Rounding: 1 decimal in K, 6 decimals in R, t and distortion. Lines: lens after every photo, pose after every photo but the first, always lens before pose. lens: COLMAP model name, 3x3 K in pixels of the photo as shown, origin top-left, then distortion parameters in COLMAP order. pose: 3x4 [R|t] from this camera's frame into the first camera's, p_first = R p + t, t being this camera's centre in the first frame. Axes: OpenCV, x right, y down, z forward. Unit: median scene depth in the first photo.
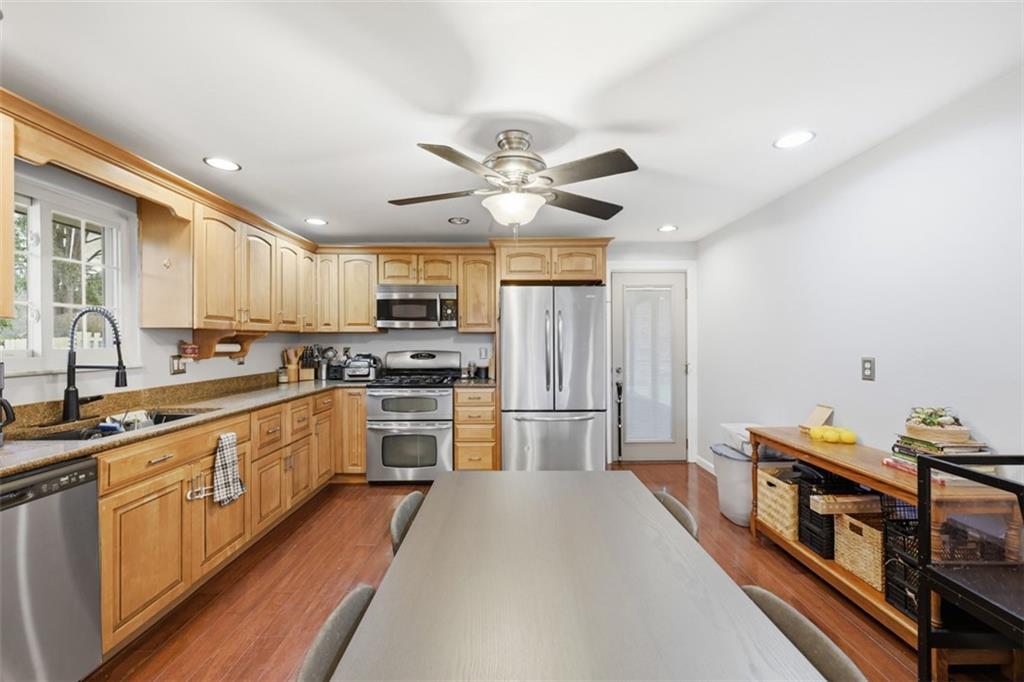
lens RADIAL K [[408.2, 0, 512.0], [0, 408.2, 341.0], [0, 0, 1]] dist [0.002346, 0.000180]
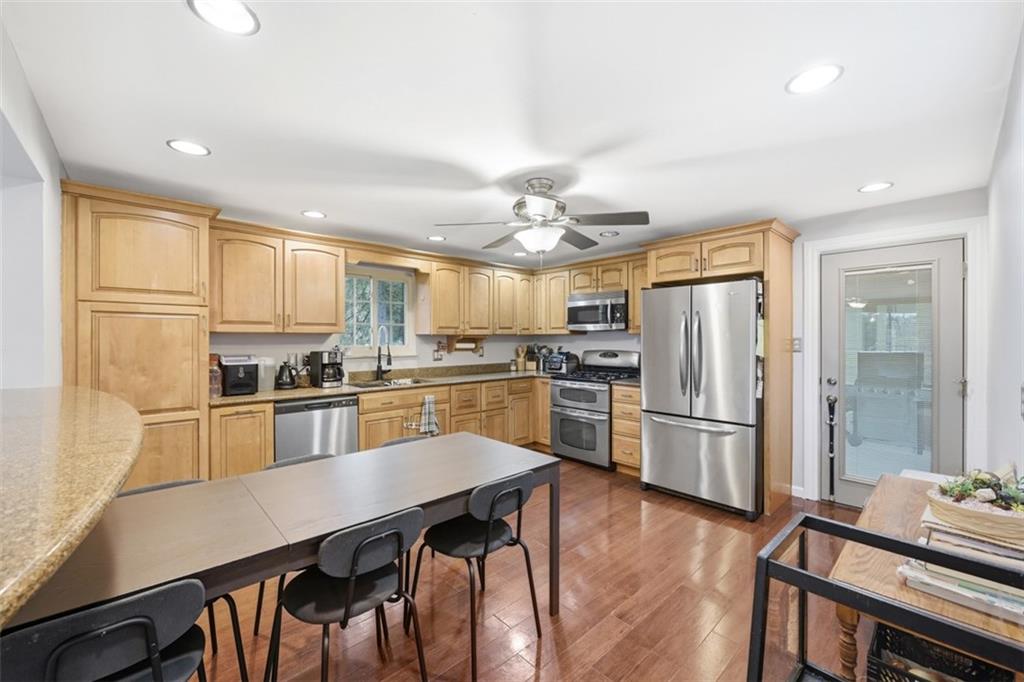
lens RADIAL K [[410.4, 0, 512.0], [0, 410.4, 341.0], [0, 0, 1]] dist [-0.001535, -0.000107]
pose [[0.673216, 0.007929, -0.739403, 0.490563], [-0.000535, 0.999947, 0.010236, -0.014677], [0.739445, -0.006495, 0.673185, 0.050404]]
